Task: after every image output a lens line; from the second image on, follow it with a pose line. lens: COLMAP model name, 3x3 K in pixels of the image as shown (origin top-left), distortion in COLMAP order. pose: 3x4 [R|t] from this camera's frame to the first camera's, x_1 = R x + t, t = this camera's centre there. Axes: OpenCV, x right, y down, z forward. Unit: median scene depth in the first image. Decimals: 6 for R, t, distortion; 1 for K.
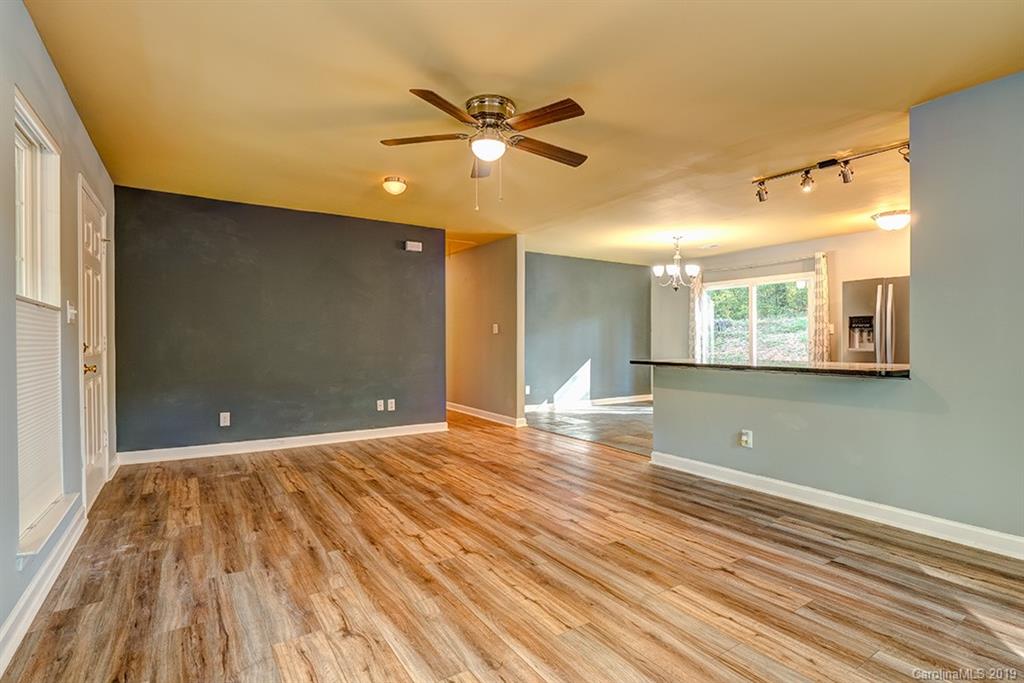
lens RADIAL K [[498.9, 0, 512.8], [0, 498.9, 344.6], [0, 0, 1]] dist [-0.007280, -0.004575]
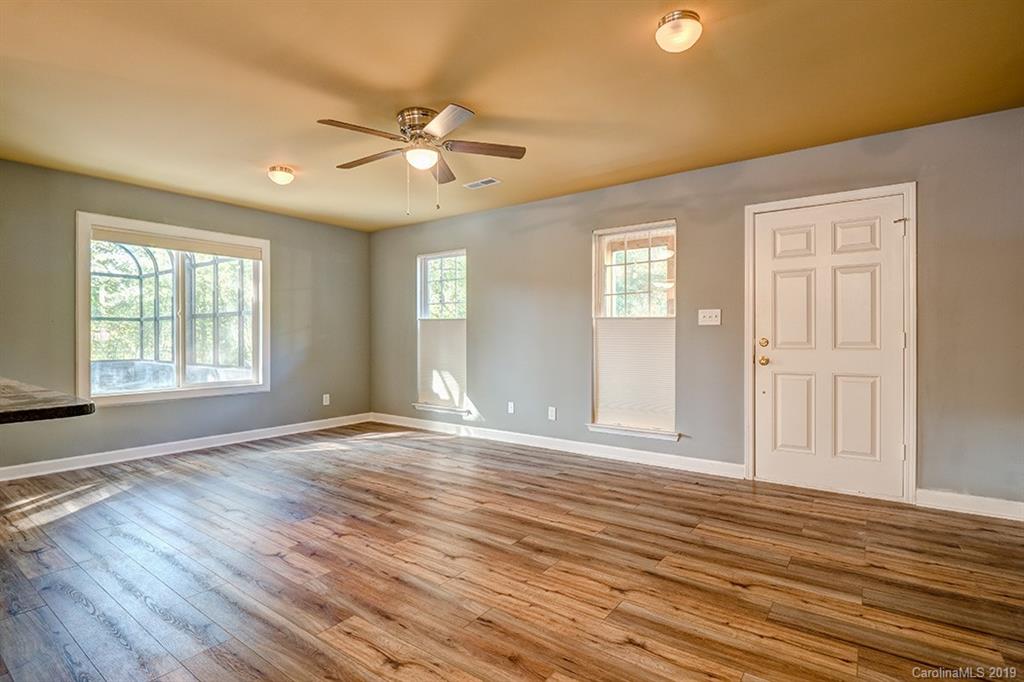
lens RADIAL K [[498.9, 0, 512.7], [0, 498.9, 345.1], [0, 0, 1]] dist [-0.007280, -0.004575]
pose [[-0.935310, 0.008198, -0.353733, 0.135342], [-0.000651, 0.999690, 0.024889, -0.016410], [0.353828, 0.023510, -0.935015, 1.869100]]
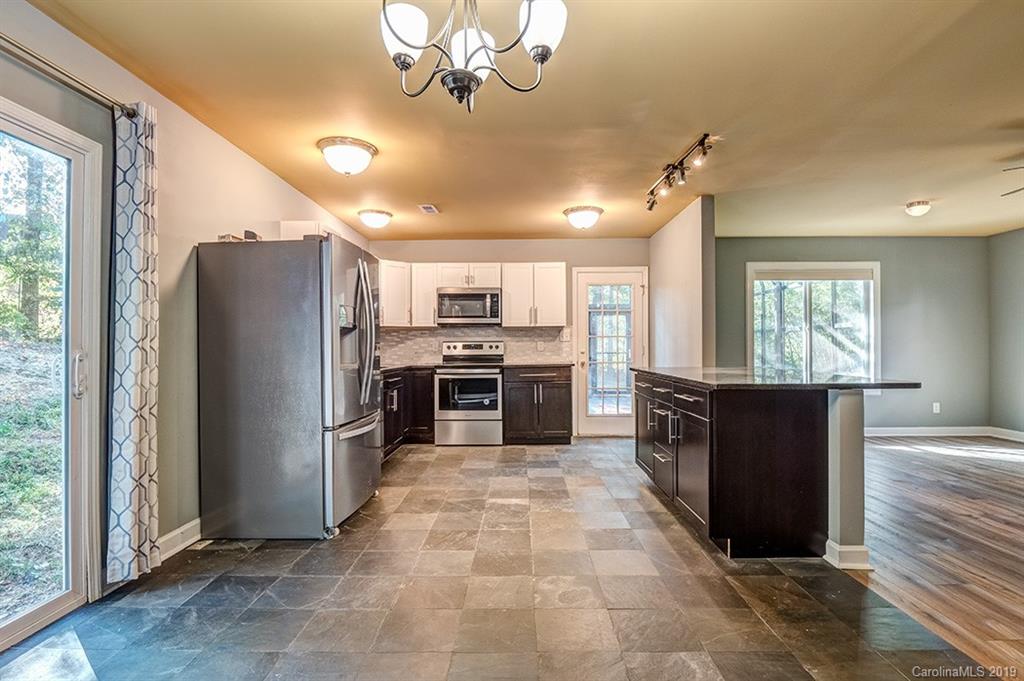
lens RADIAL K [[498.9, 0, 510.8], [0, 498.9, 341.8], [0, 0, 1]] dist [-0.007280, -0.004575]
pose [[-0.826374, 0.012555, 0.562982, 0.410649], [0.010830, 0.999921, -0.006402, -0.023300], [-0.563018, 0.000807, -0.826445, 2.364223]]
